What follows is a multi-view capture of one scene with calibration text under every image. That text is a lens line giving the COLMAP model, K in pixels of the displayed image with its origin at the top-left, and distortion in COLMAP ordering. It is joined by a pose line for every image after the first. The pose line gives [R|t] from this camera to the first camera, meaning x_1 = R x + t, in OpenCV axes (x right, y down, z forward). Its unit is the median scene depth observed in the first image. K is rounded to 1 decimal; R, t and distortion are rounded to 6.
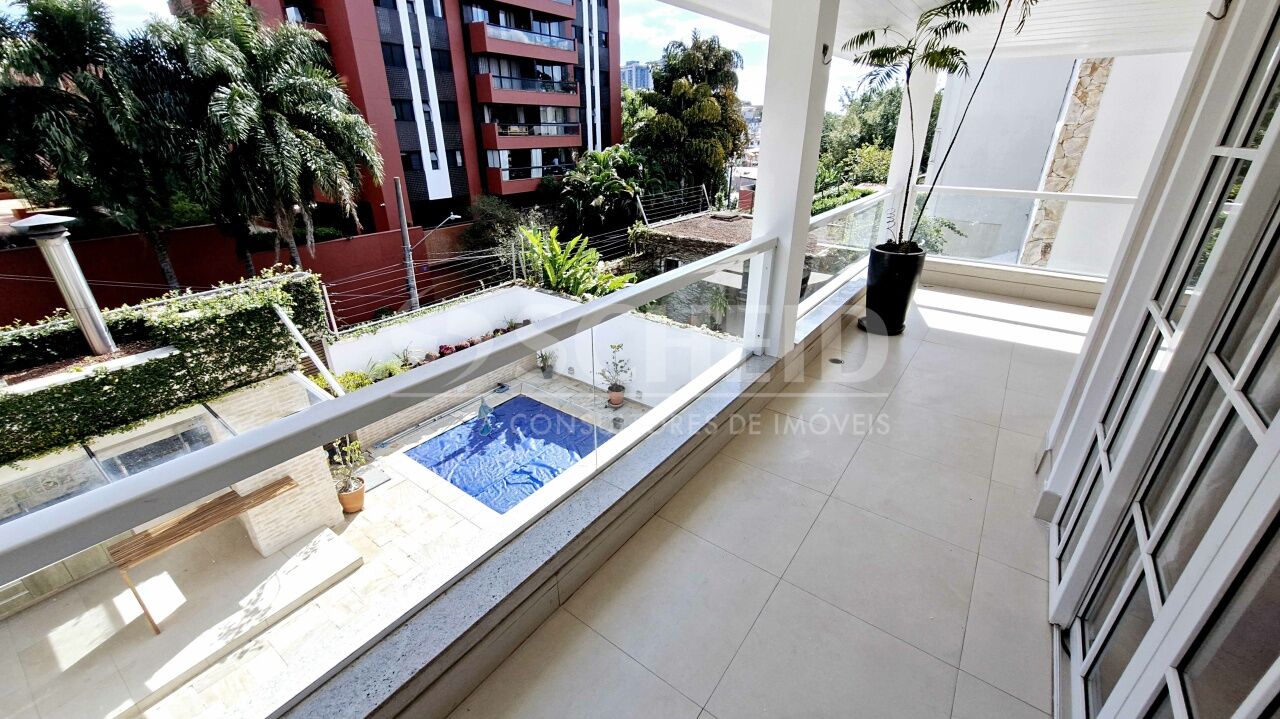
lens RADIAL K [[504.3, 0, 635.7], [0, 504.3, 353.2], [0, 0, 1]] dist [0.000204, -0.000403]
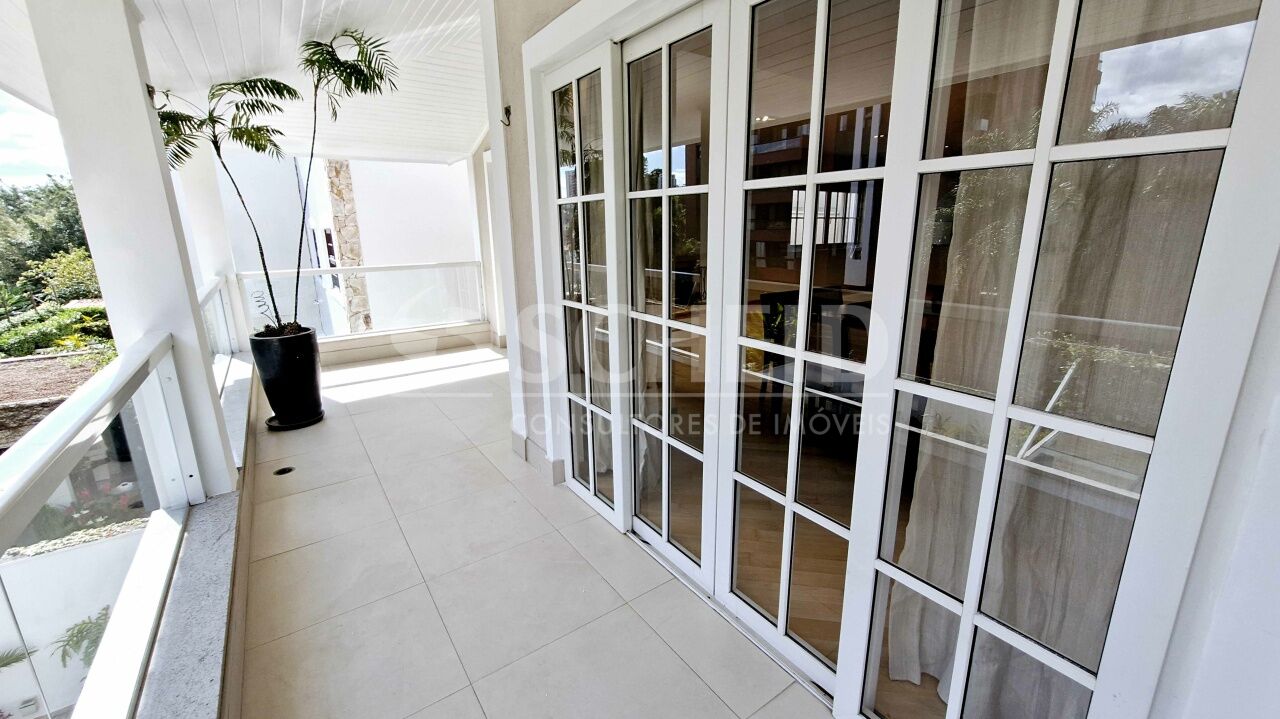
lens RADIAL K [[512.0, 0, 638.4], [0, 512.0, 349.8], [0, 0, 1]] dist [-0.000935, -0.000566]
pose [[0.312393, -0.226738, 0.922497, -0.141922], [0.399204, 0.912522, 0.089101, -0.007700], [-0.862001, 0.340430, 0.375581, 0.134915]]
